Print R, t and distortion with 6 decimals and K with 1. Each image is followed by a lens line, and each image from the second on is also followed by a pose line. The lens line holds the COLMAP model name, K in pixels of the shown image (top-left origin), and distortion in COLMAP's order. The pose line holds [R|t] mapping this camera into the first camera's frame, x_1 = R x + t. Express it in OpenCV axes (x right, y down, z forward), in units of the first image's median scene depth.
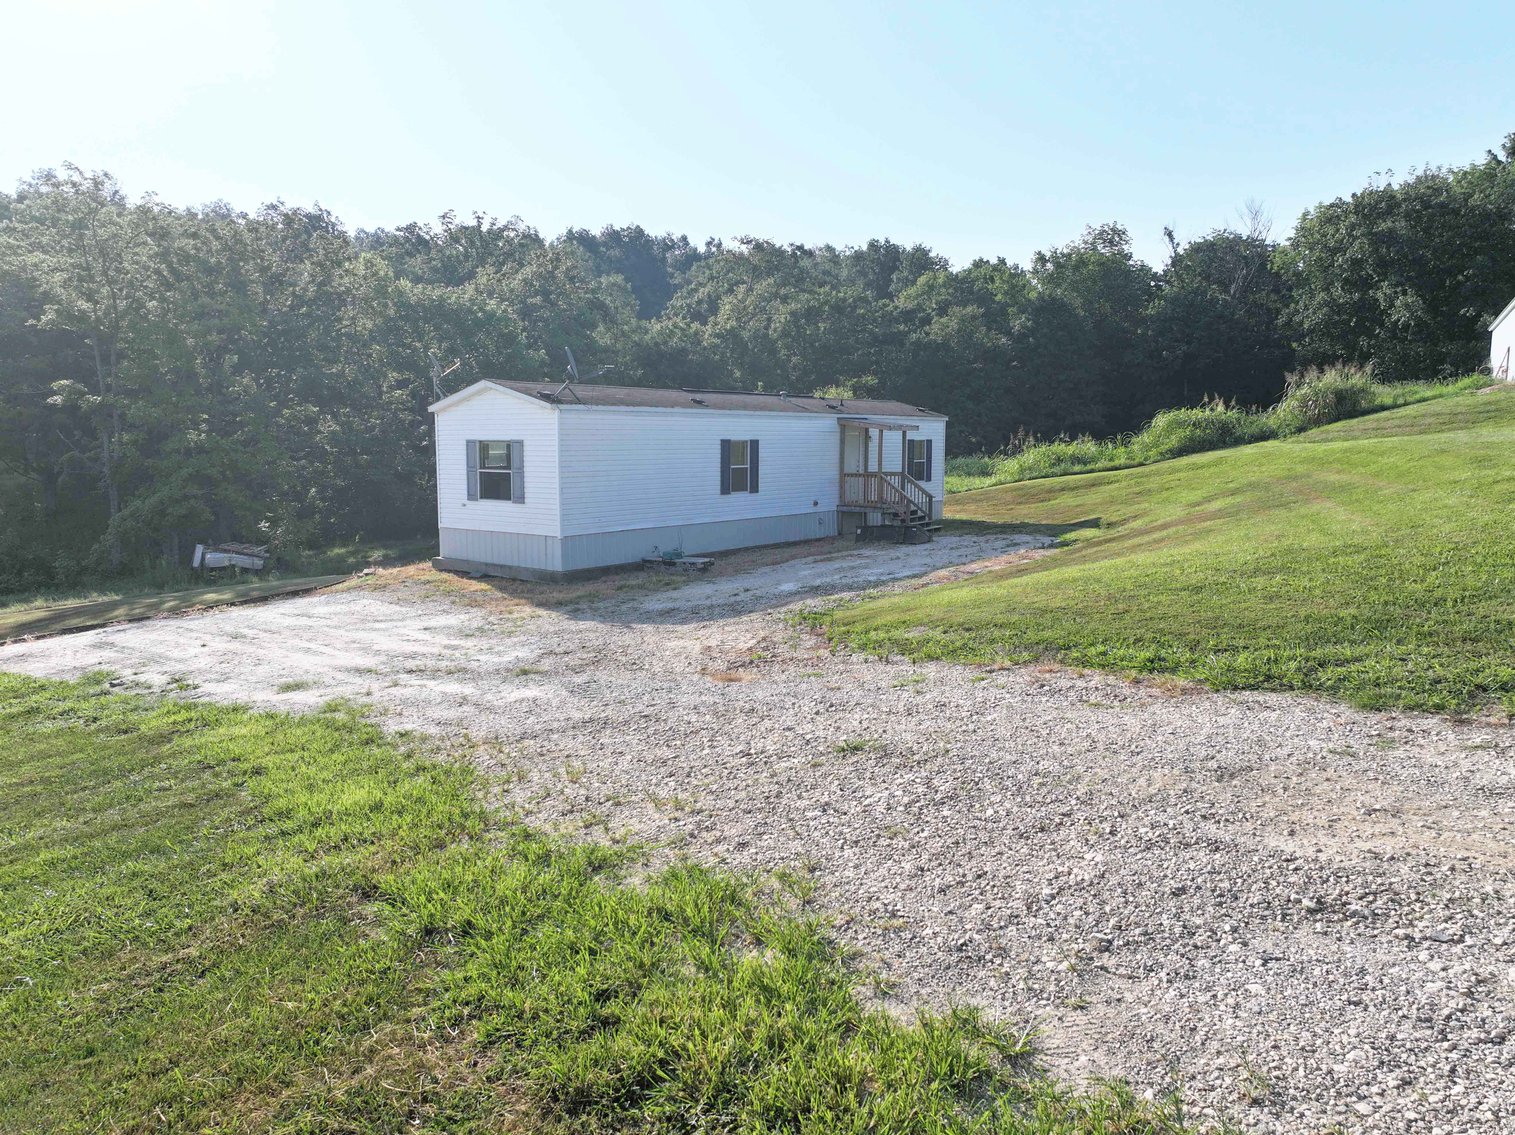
lens RADIAL K [[1064.1, 0, 761.7], [0, 1064.1, 565.9], [0, 0, 1]] dist [-0.003432, 0.020873]
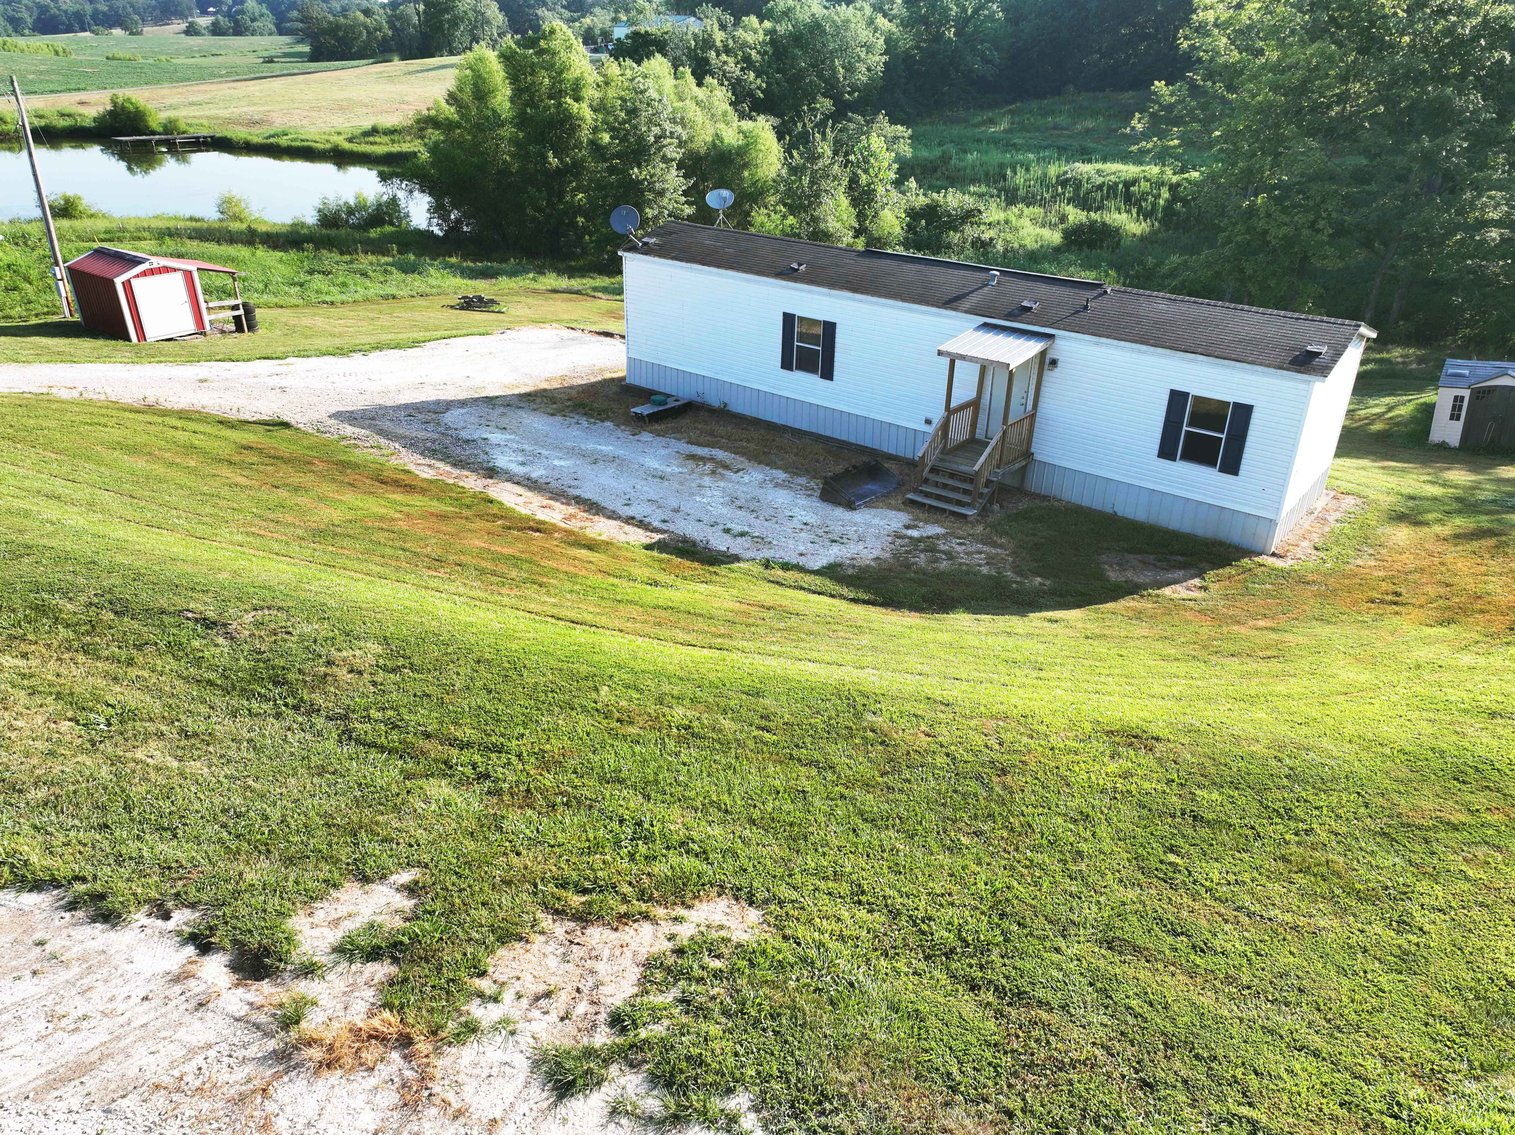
lens RADIAL K [[1064.1, 0, 764.6], [0, 1064.1, 563.4], [0, 0, 1]] dist [-0.003432, 0.020873]
pose [[-0.007526, 0.436390, -0.899726, 0.279080], [-0.142808, 0.890060, 0.432897, -0.099865], [0.989722, 0.131747, 0.055621, 0.291943]]
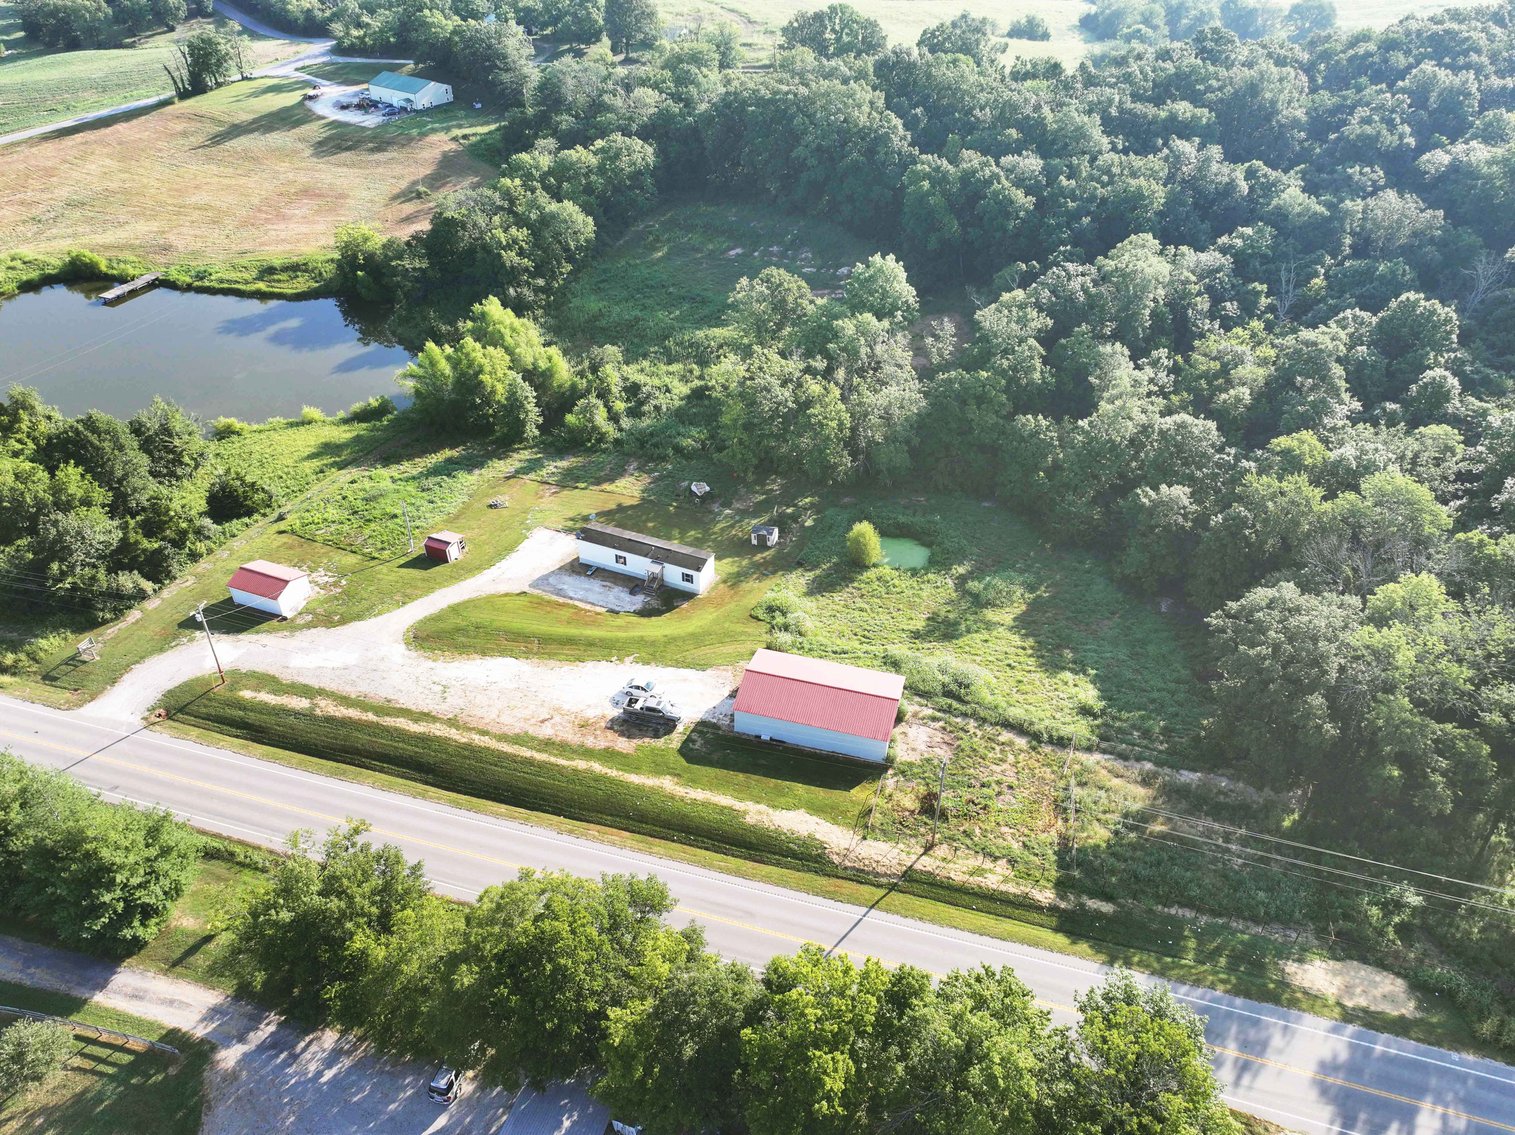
lens RADIAL K [[1064.1, 0, 756.7], [0, 1064.1, 566.0], [0, 0, 1]] dist [-0.003432, 0.020873]
pose [[0.252940, 0.573885, -0.778895, 1.233719], [-0.126680, 0.817789, 0.561403, -0.901355], [0.959152, -0.043331, 0.279551, 0.072379]]
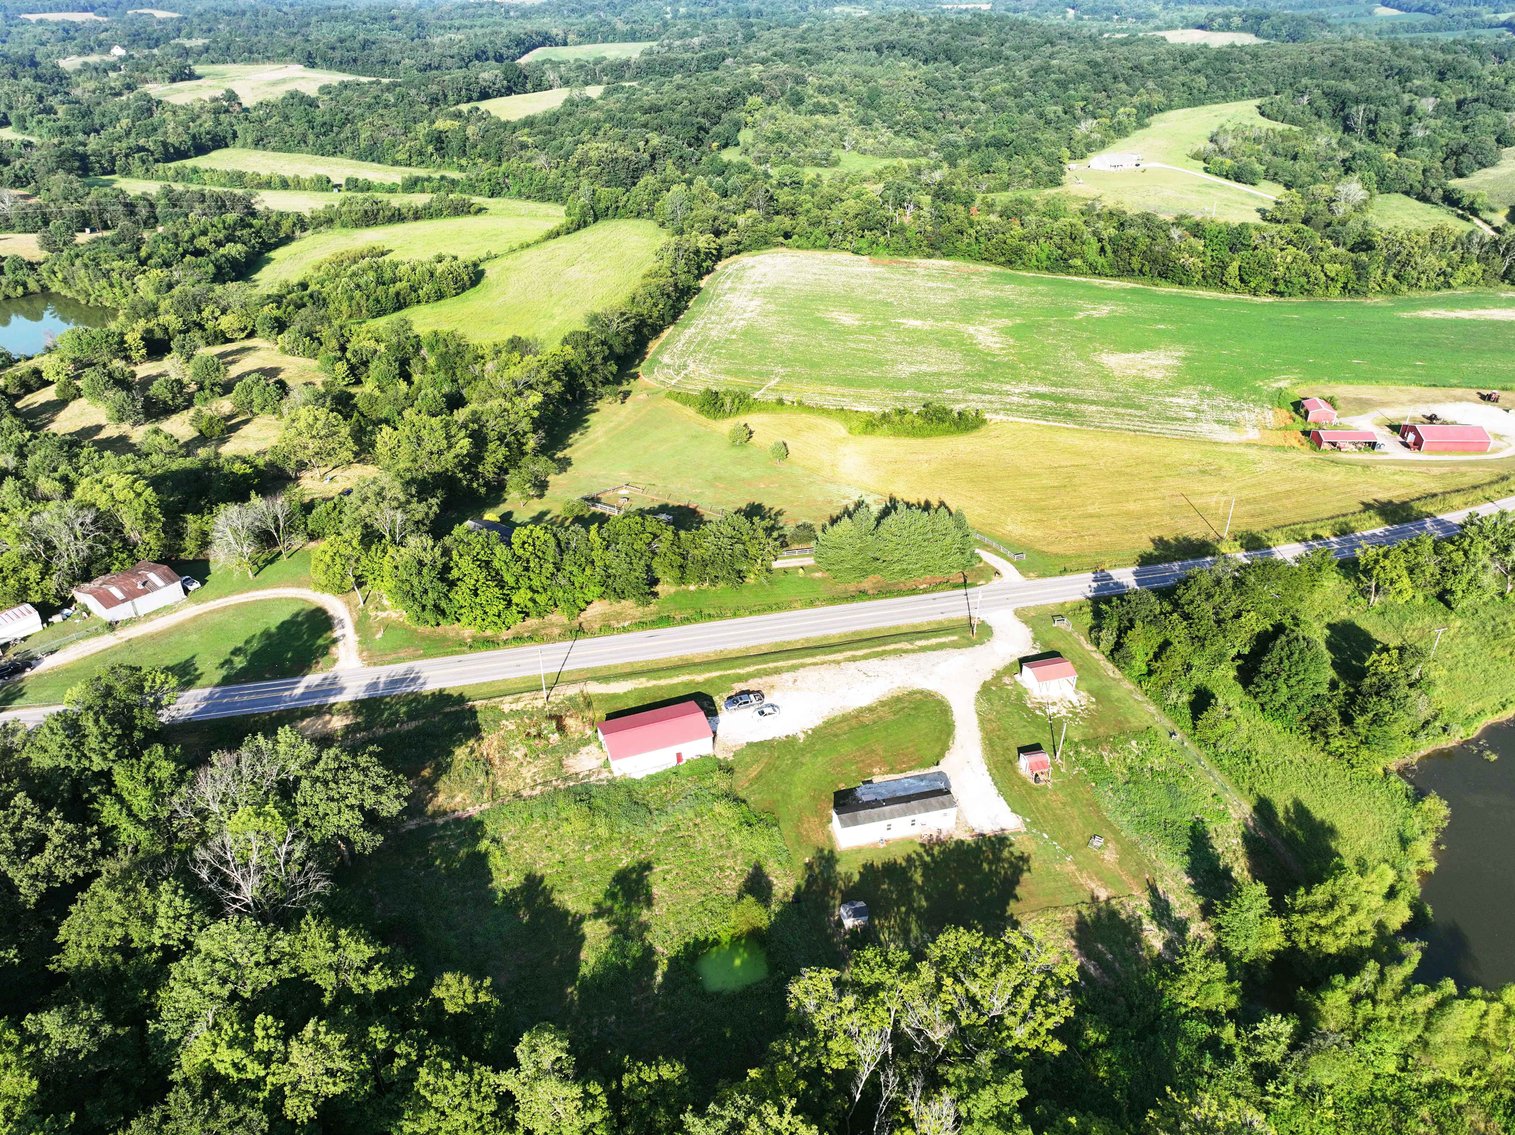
lens RADIAL K [[1064.1, 0, 768.2], [0, 1064.1, 562.6], [0, 0, 1]] dist [-0.003432, 0.020873]
pose [[-0.796127, -0.302987, 0.523813, -0.624746], [0.063824, 0.818751, 0.570590, -1.372030], [-0.601754, 0.487694, -0.632492, 1.366118]]
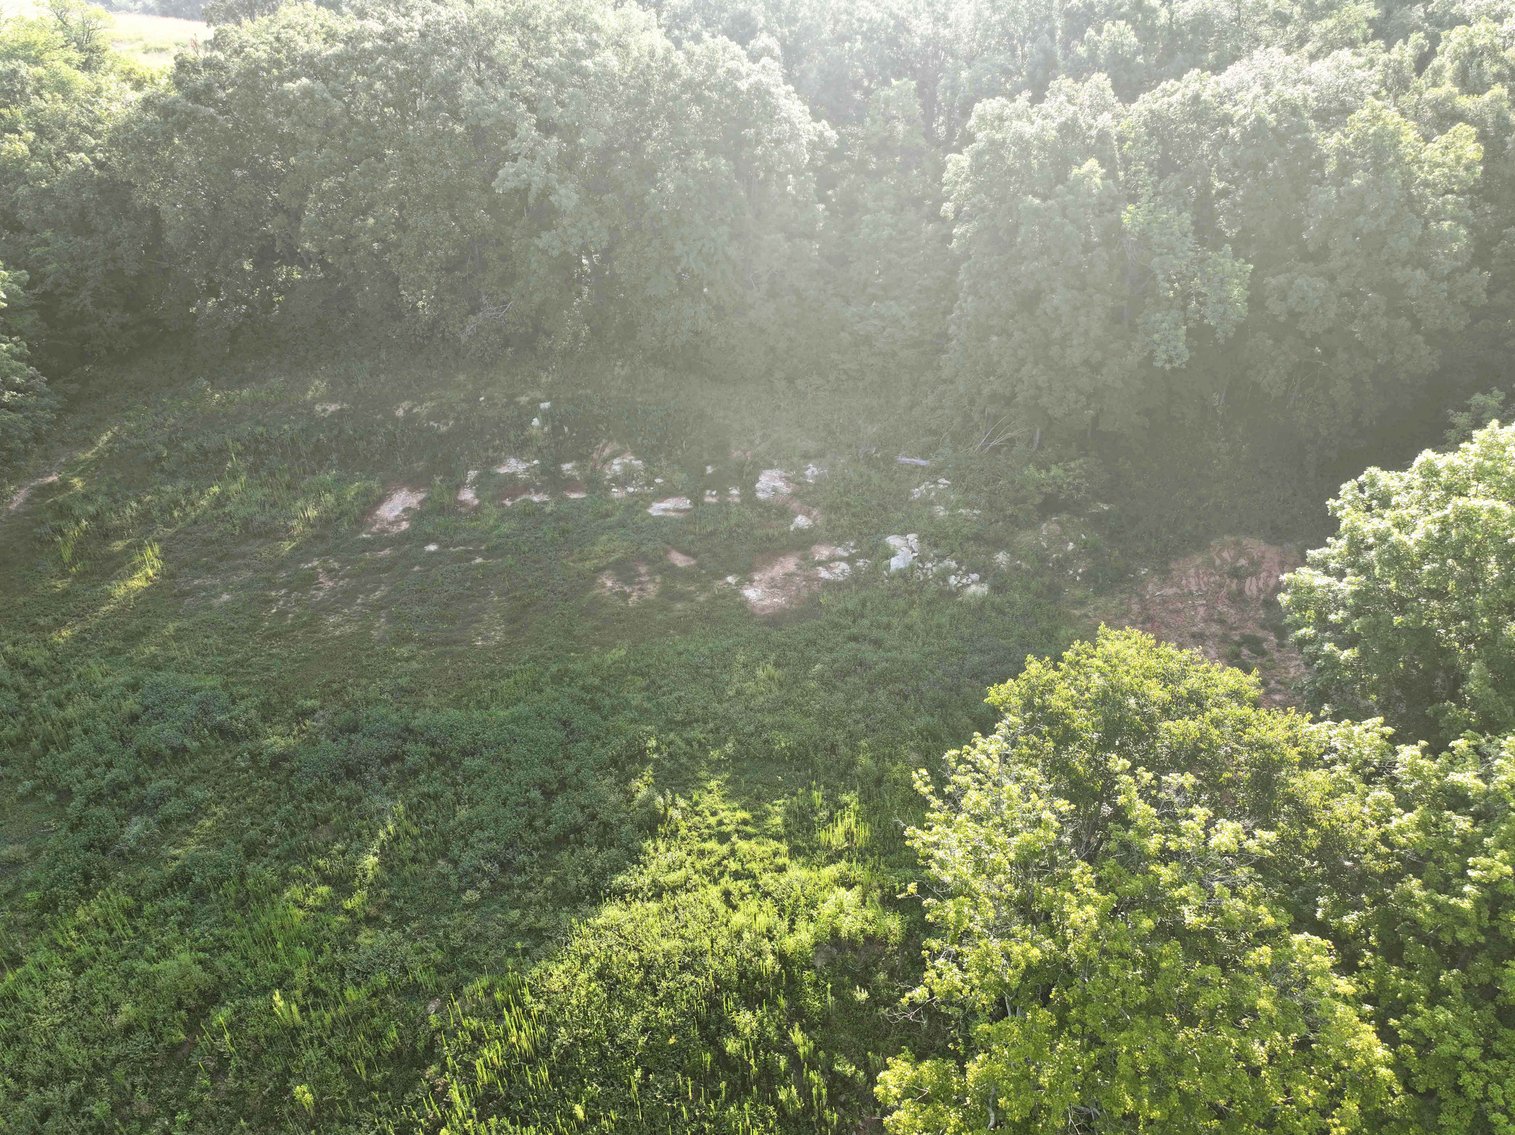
lens RADIAL K [[1064.1, 0, 760.7], [0, 1064.1, 570.6], [0, 0, 1]] dist [-0.003432, 0.020873]
pose [[0.737689, 0.345944, -0.579774, -0.530908], [-0.081365, 0.898040, 0.432323, -0.400866], [0.670220, -0.271746, 0.690622, 0.385133]]
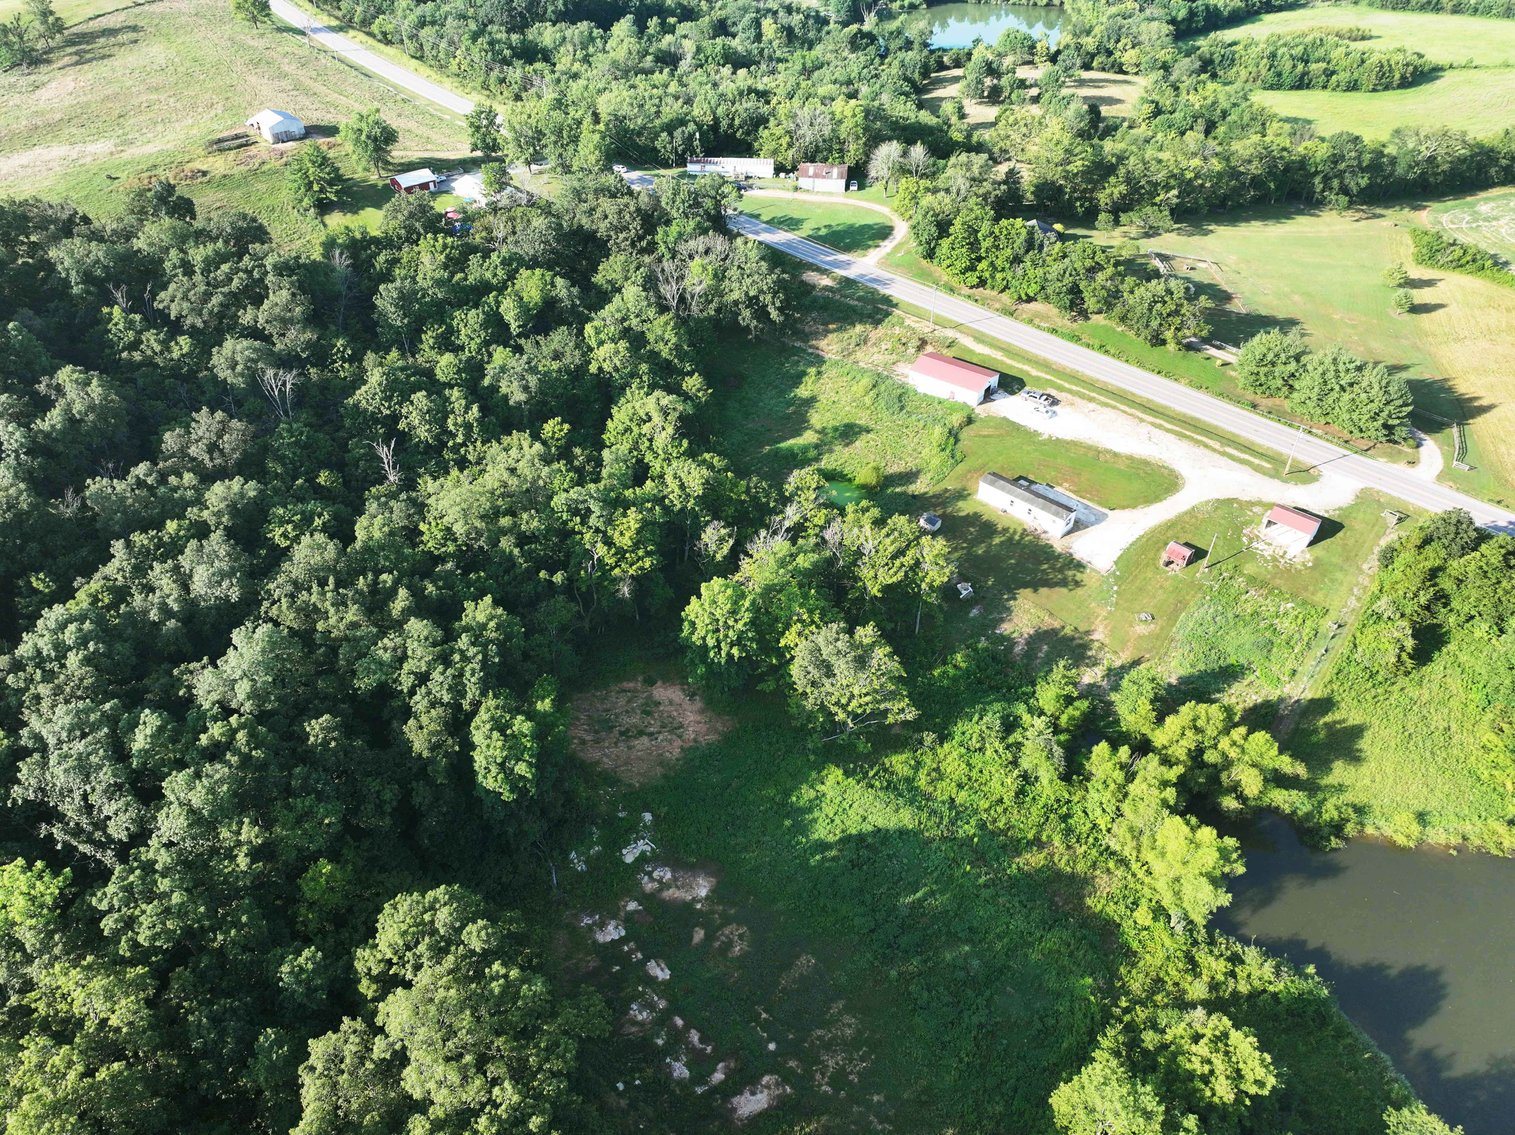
lens RADIAL K [[1064.1, 0, 761.9], [0, 1064.1, 572.6], [0, 0, 1]] dist [-0.003432, 0.020873]
pose [[0.093833, -0.641489, 0.761372, -1.787559], [0.115339, 0.766601, 0.631680, -1.345295], [-0.988884, 0.028543, 0.145921, 0.565764]]
